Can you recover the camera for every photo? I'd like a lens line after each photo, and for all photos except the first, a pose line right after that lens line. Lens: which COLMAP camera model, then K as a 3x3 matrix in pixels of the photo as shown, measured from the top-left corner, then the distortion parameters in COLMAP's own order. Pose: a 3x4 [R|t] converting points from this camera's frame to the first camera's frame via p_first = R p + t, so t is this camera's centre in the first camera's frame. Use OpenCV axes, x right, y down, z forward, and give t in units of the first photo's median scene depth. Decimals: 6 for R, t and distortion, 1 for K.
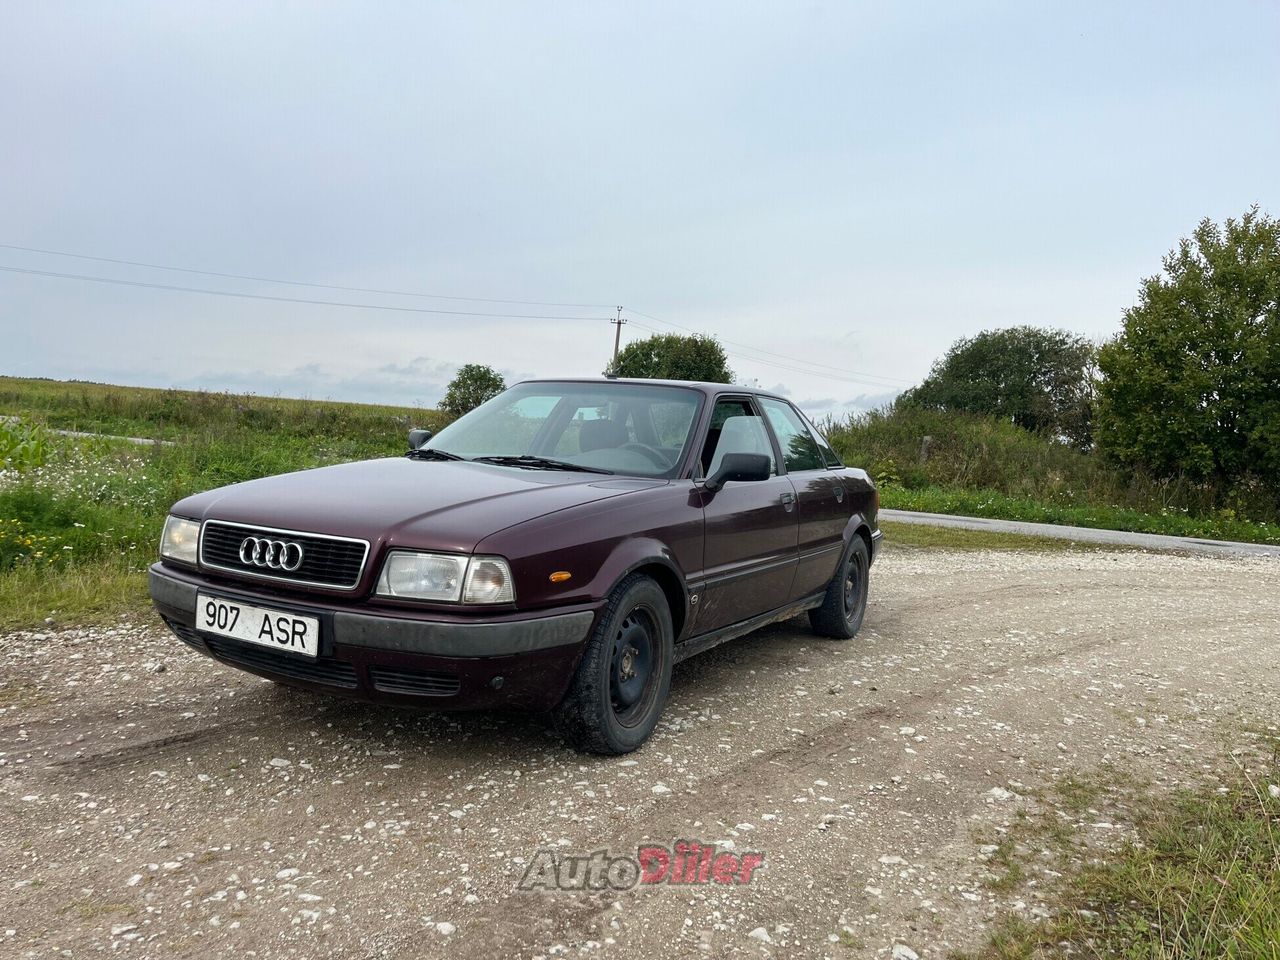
lens RADIAL K [[978.9, 0, 639.5], [0, 978.9, 479.8], [0, 0, 1]] dist [0.034512, -0.039040]
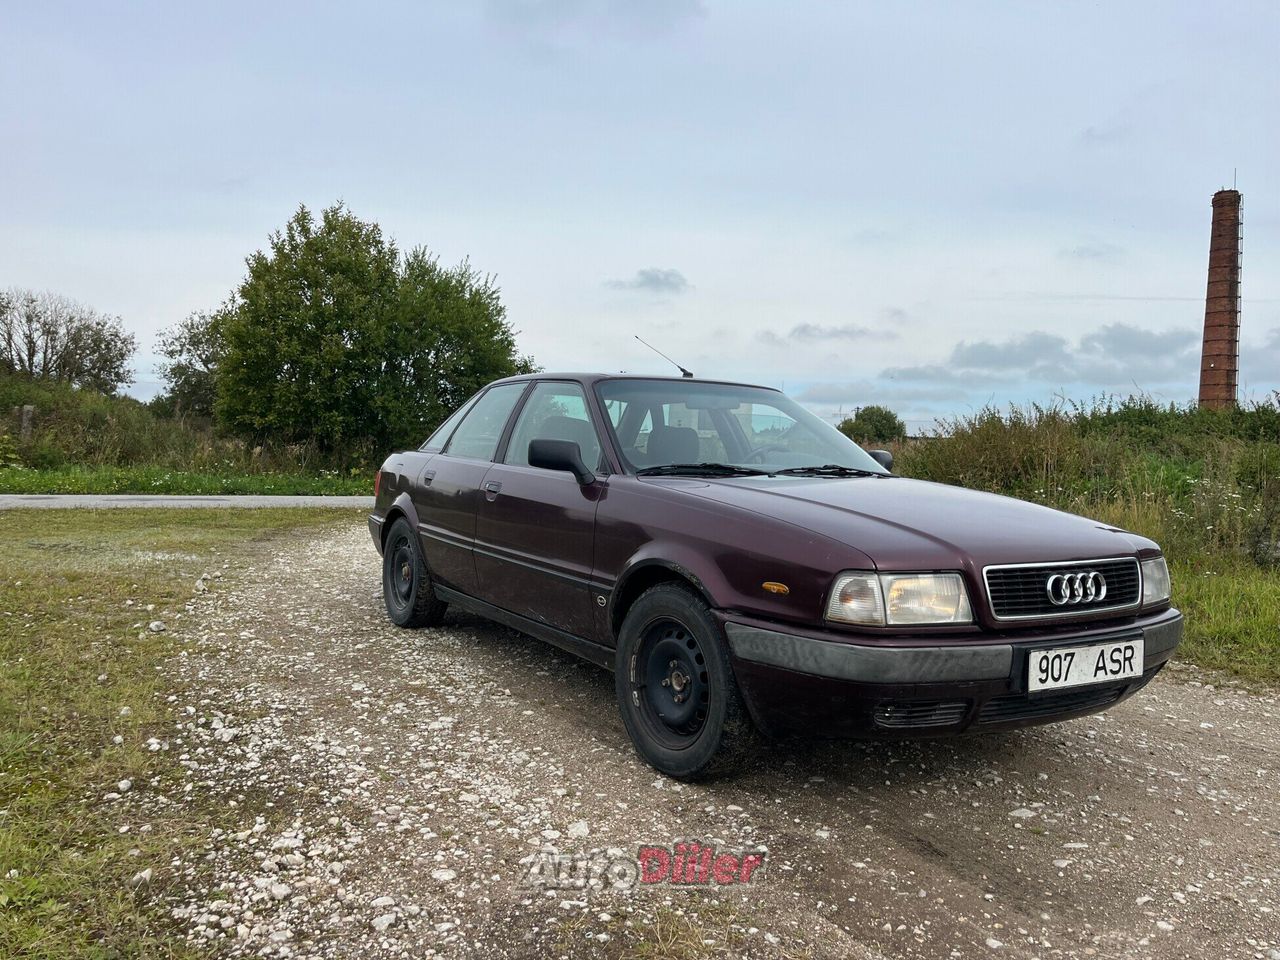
lens RADIAL K [[978.9, 0, 637.6], [0, 978.9, 479.7], [0, 0, 1]] dist [0.034512, -0.039040]
pose [[0.497734, -0.072871, 0.864263, -1.382115], [0.037509, 0.997341, 0.062490, -0.102355], [-0.866518, 0.001314, 0.499143, 0.887843]]
